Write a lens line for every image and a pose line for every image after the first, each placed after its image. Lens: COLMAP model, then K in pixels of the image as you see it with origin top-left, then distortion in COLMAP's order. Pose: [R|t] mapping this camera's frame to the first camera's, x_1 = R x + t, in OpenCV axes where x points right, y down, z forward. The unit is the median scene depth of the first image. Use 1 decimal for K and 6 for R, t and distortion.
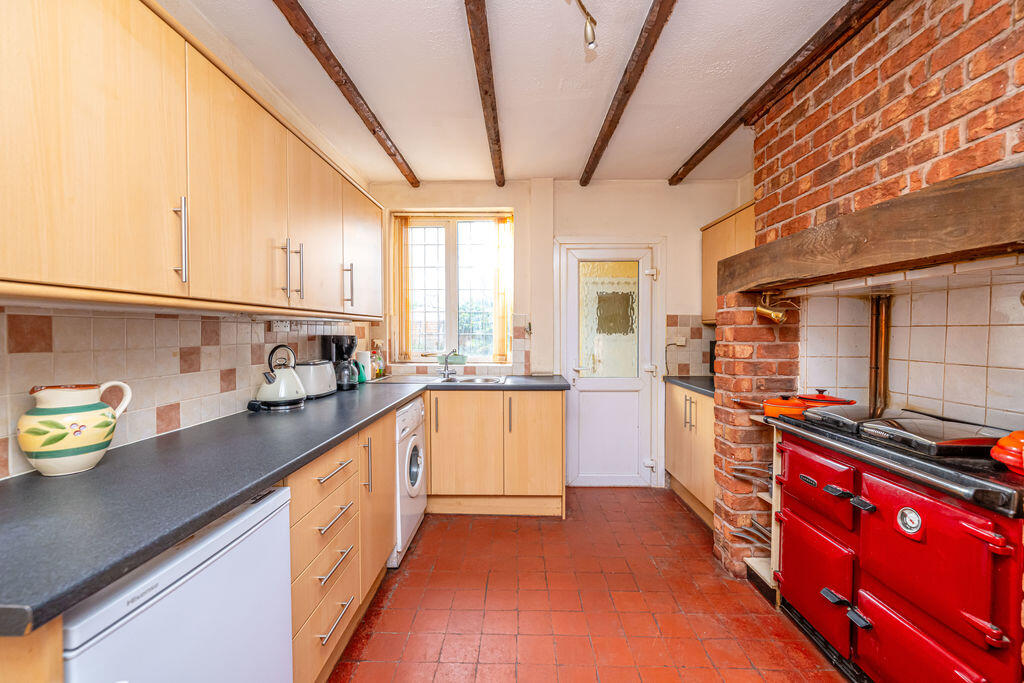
lens RADIAL K [[405.7, 0, 512.6], [0, 405.7, 340.9], [0, 0, 1]] dist [-0.000206, 0.000243]
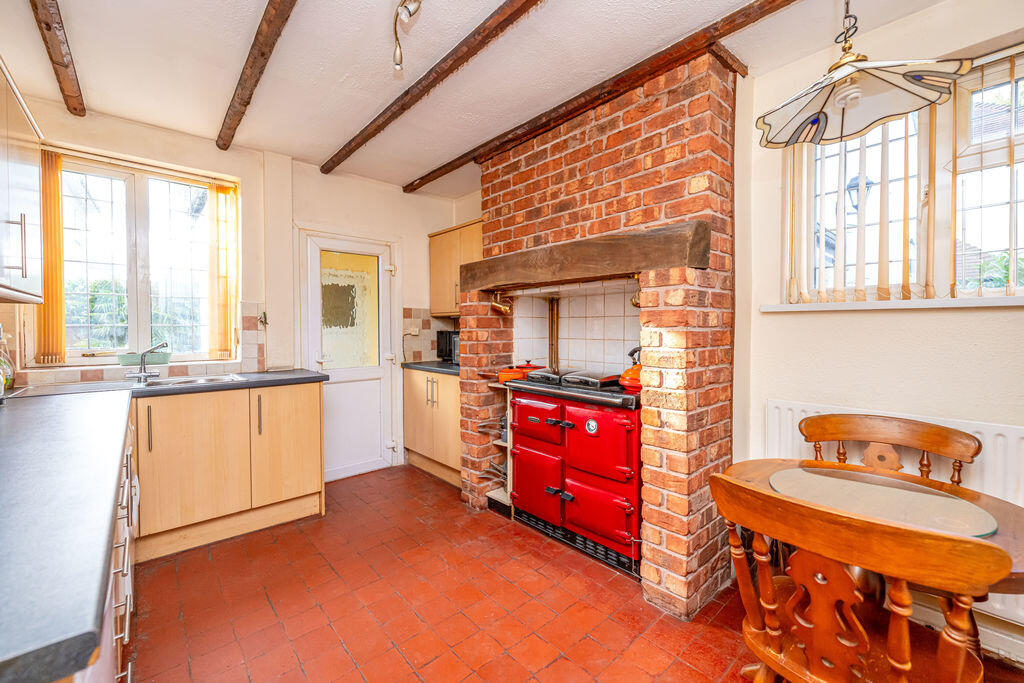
lens RADIAL K [[405.7, 0, 512.8], [0, 405.7, 332.4], [0, 0, 1]] dist [-0.000206, 0.000243]
pose [[0.734233, -0.012170, 0.678788, -0.251668], [0.020488, 0.999781, -0.004237, 0.022612], [-0.678588, 0.017018, 0.734322, -0.031062]]
